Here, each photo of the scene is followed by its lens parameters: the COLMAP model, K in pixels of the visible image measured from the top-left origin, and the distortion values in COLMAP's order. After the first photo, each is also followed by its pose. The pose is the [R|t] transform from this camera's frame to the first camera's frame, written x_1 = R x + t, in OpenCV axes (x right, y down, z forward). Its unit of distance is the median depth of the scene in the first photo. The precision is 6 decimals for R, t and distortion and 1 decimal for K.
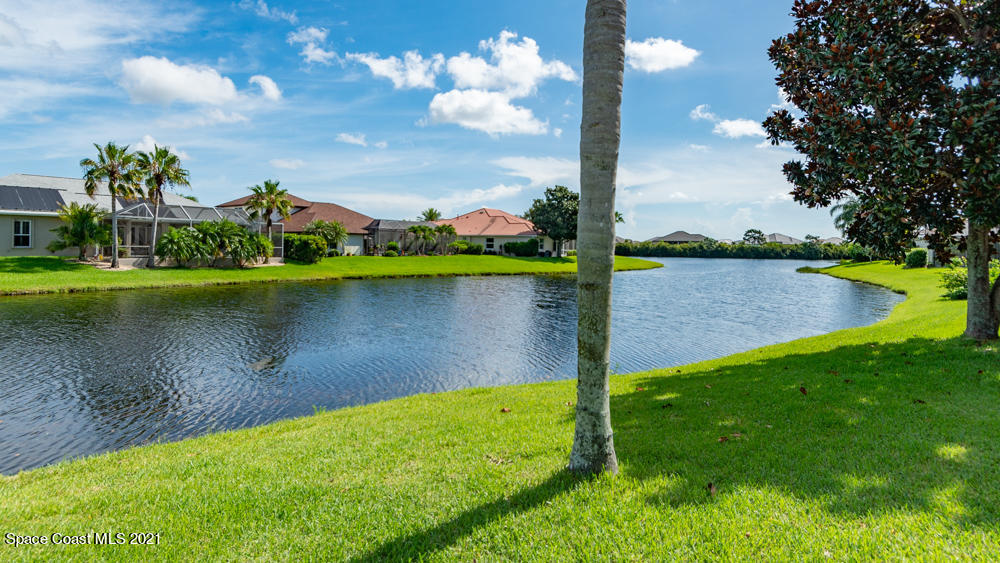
lens RADIAL K [[540.3, 0, 479.7], [0, 540.3, 244.5], [0, 0, 1]] dist [0.011512, -0.014944]
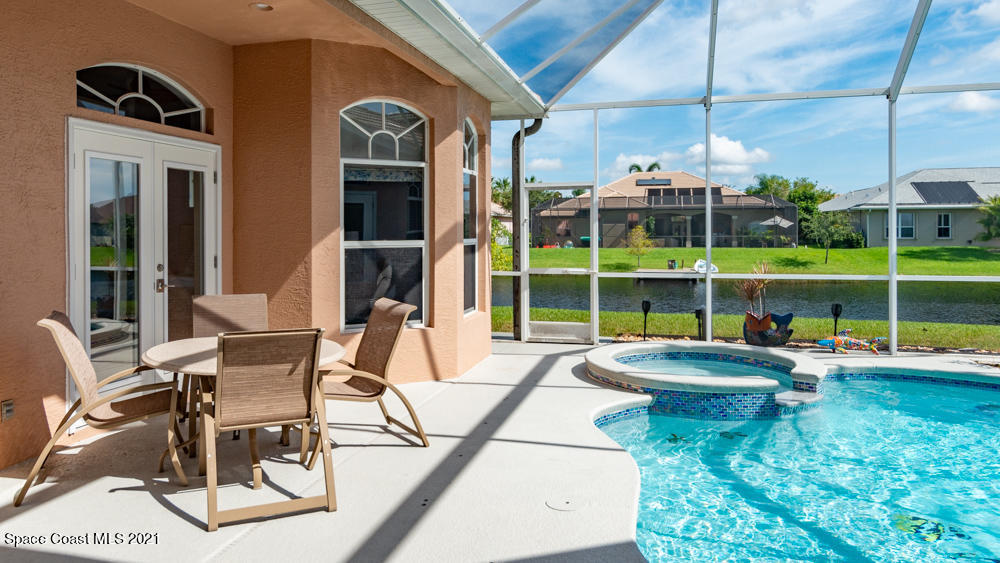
lens RADIAL K [[705.8, 0, 470.6], [0, 705.8, 228.6], [0, 0, 1]] dist [-0.010897, 0.002406]
pose [[0.415914, -0.020172, -0.909180, 0.038201], [0.015762, 0.999764, -0.014971, -0.008379], [0.909268, -0.008104, 0.416133, -0.441936]]
